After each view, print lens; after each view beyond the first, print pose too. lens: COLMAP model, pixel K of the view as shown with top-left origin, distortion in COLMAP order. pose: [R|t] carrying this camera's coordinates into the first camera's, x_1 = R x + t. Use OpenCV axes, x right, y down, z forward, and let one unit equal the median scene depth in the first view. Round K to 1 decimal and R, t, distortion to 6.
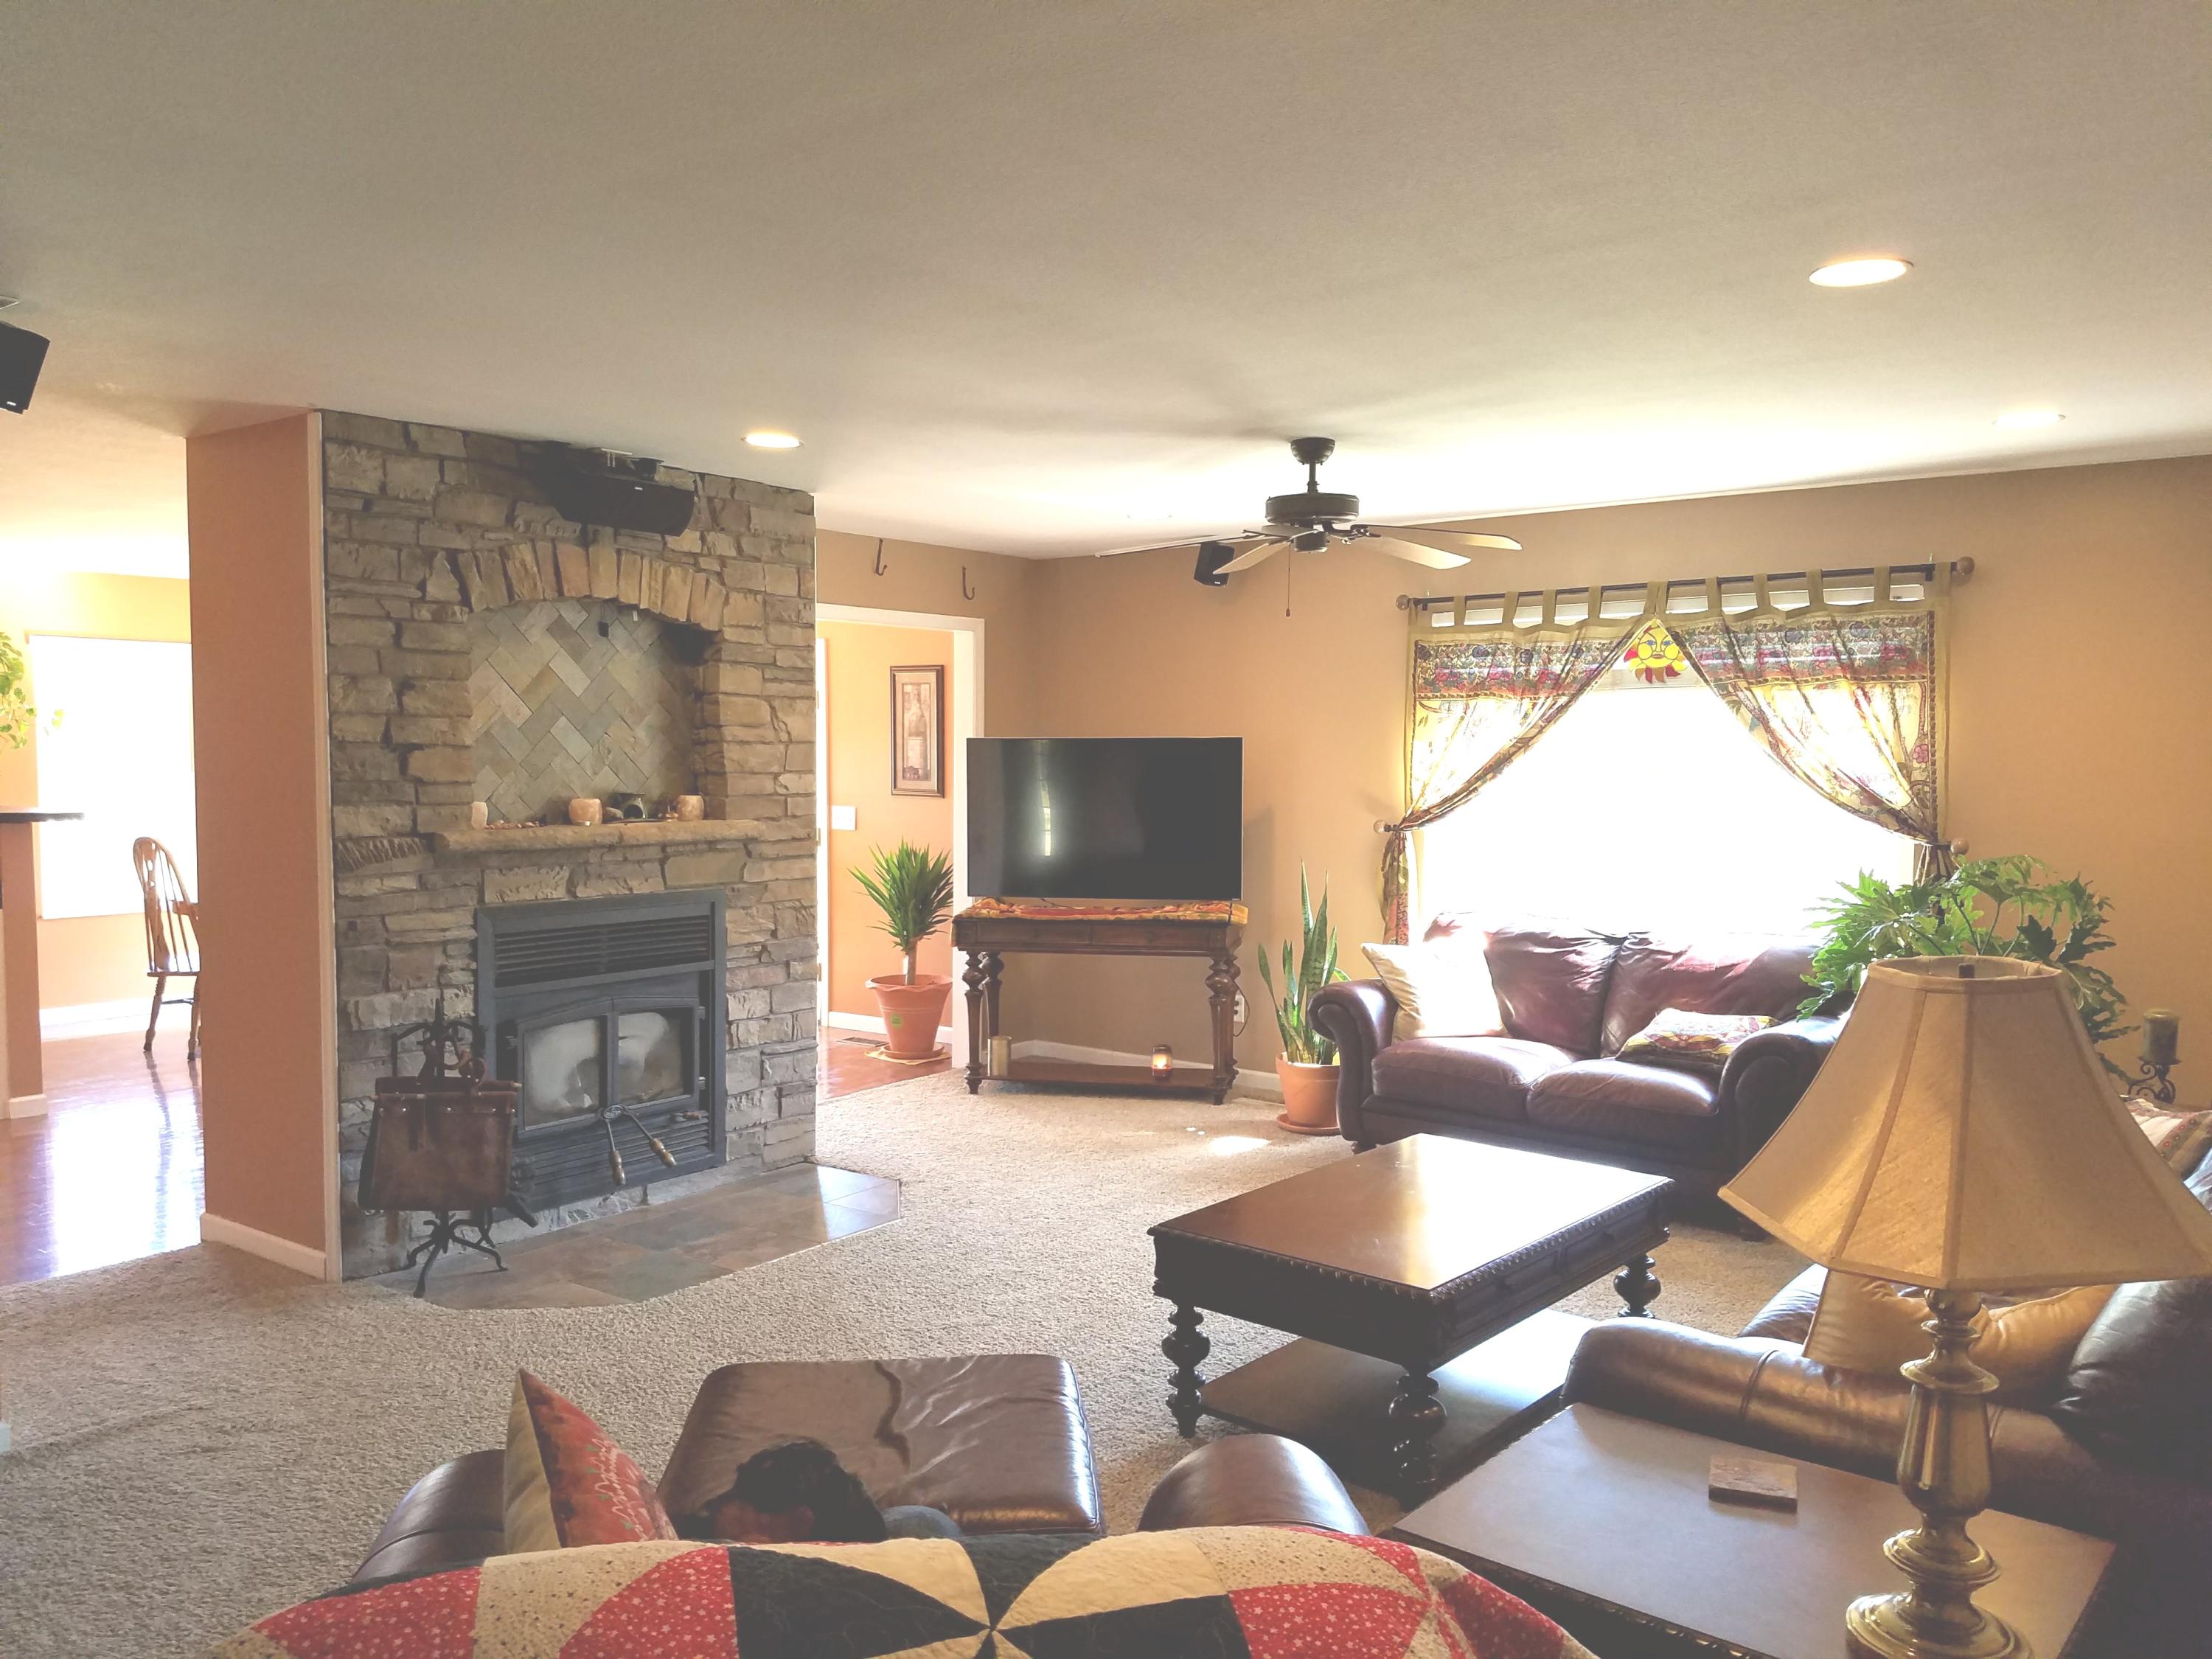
lens RADIAL K [[1675.4, 0, 1089.4], [0, 1675.4, 853.1], [0, 0, 1]] dist [0.145978, -0.269067]
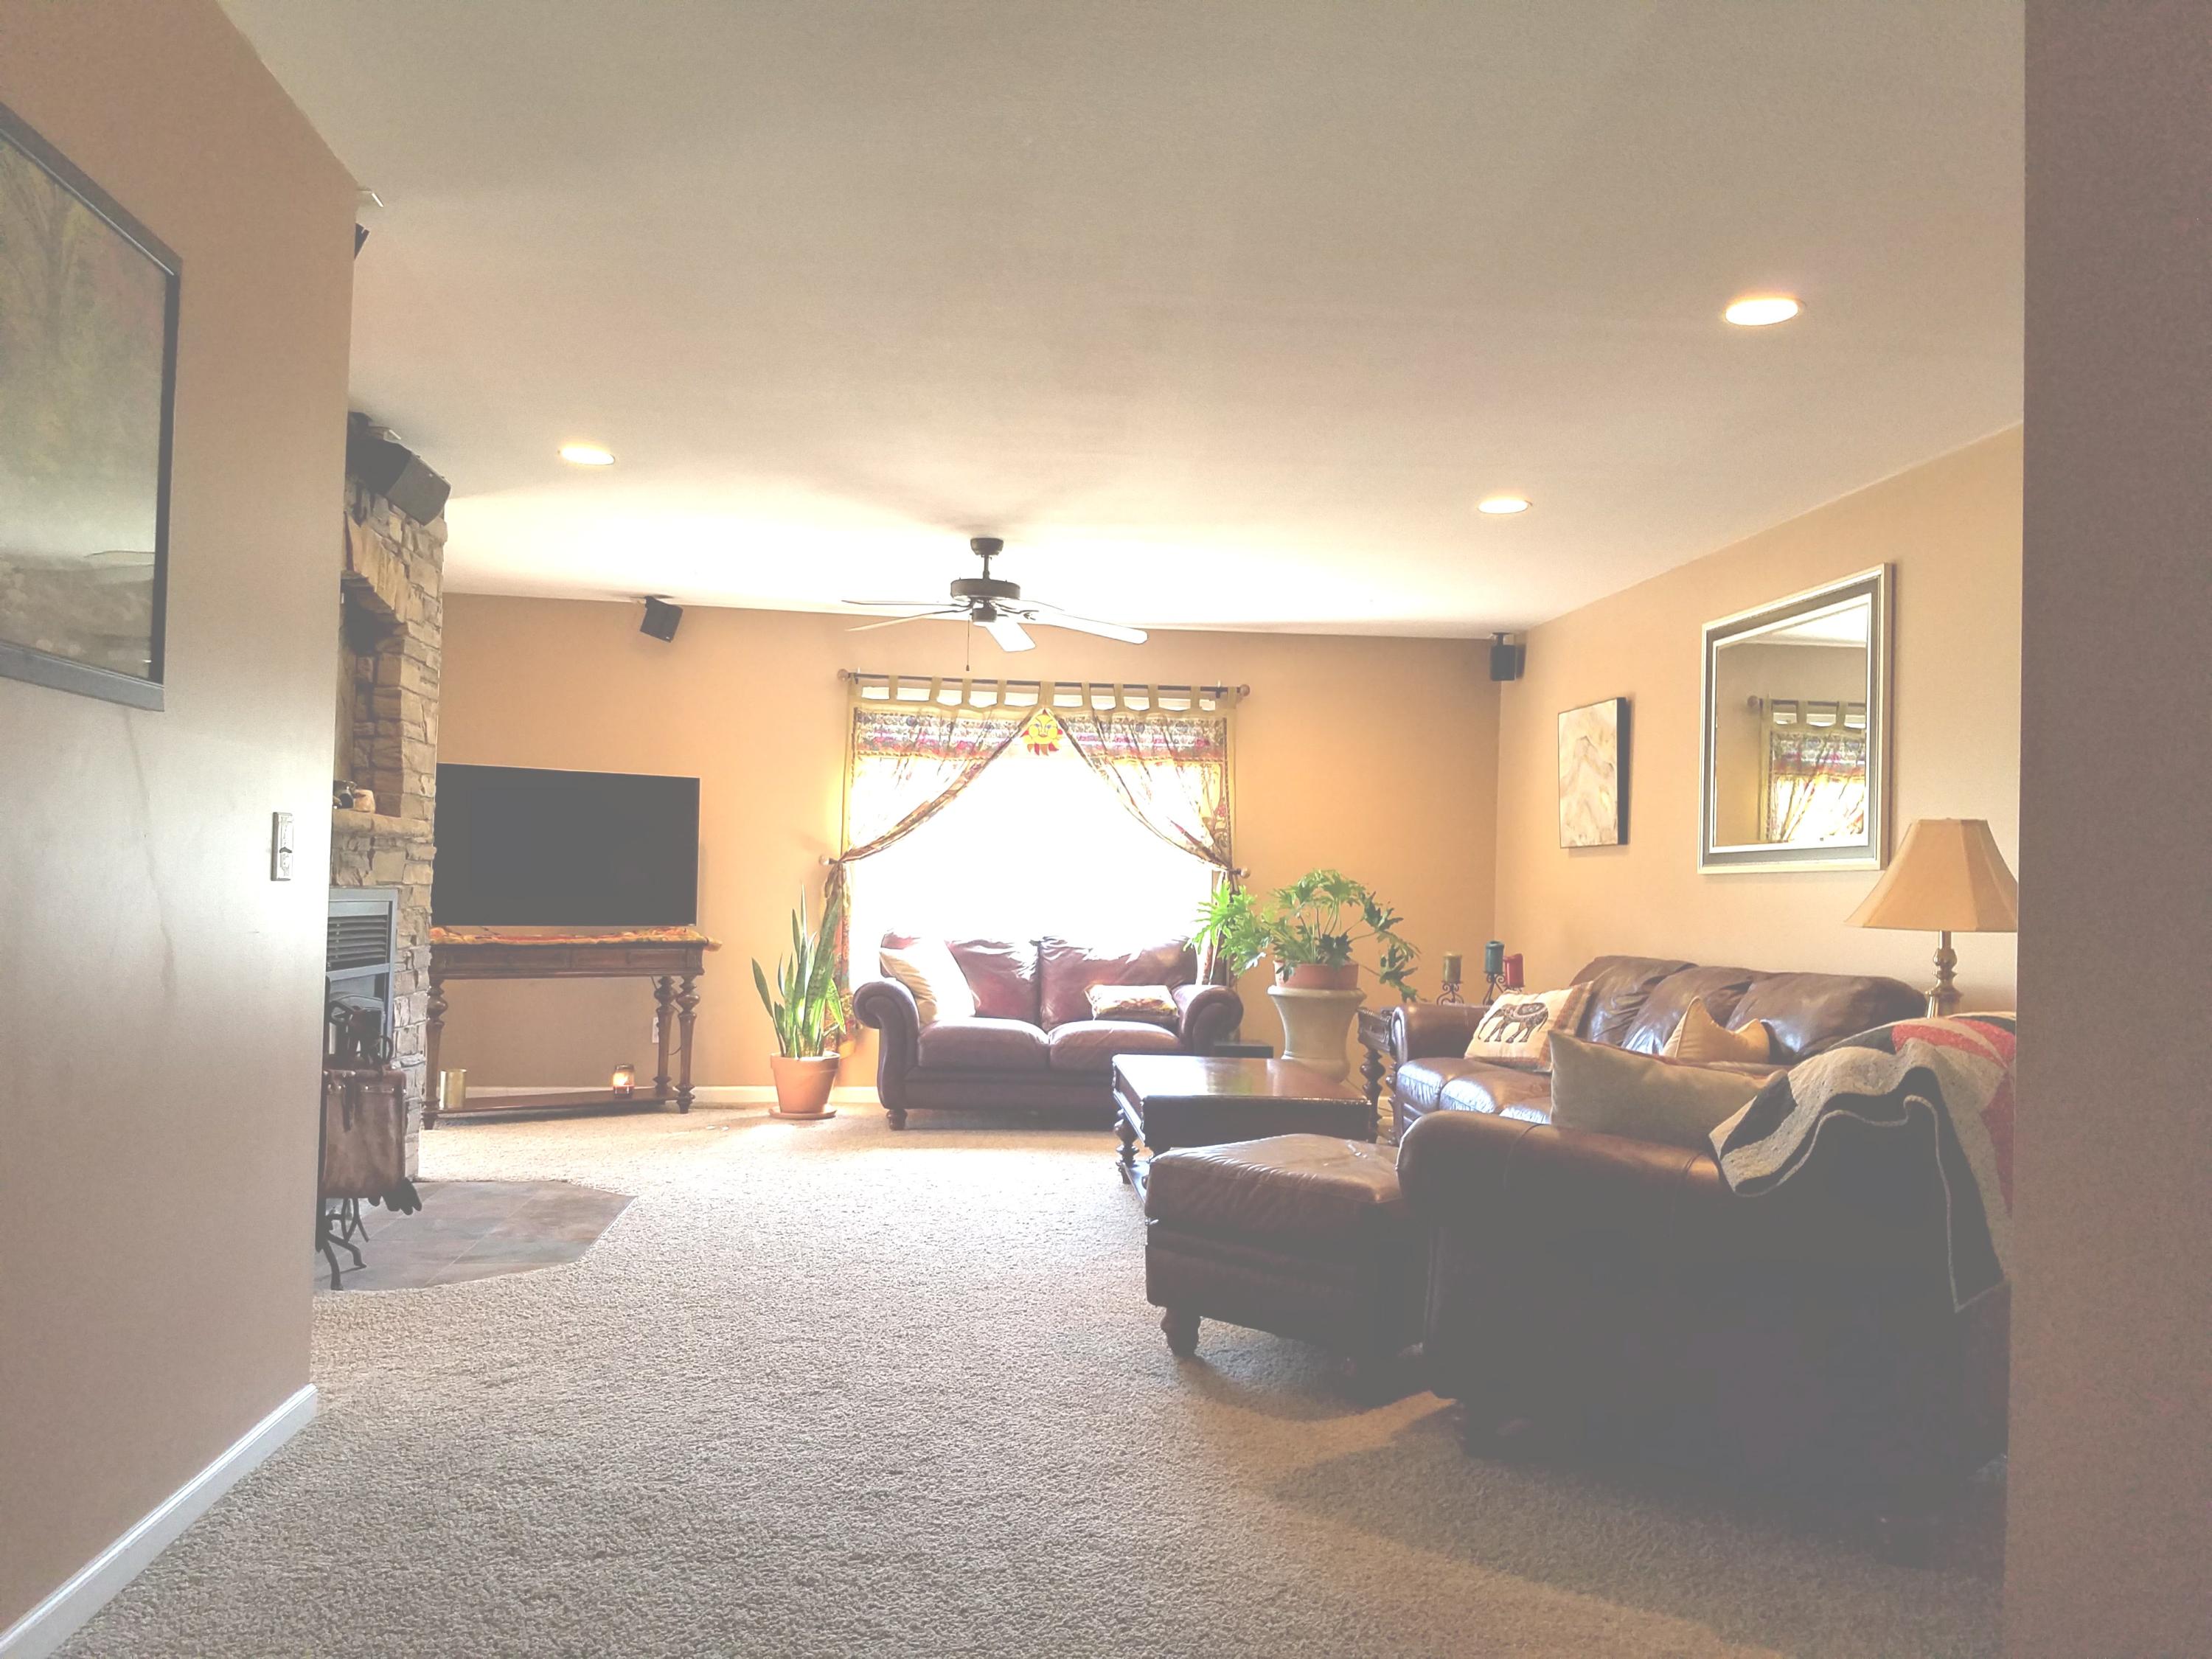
lens RADIAL K [[1675.4, 0, 1089.4], [0, 1675.4, 853.1], [0, 0, 1]] dist [0.145978, -0.269067]
pose [[0.705738, 0.033259, 0.707692, -0.596078], [0.021487, 0.997433, -0.068303, 0.071838], [-0.708147, 0.063411, 0.703212, 0.037737]]
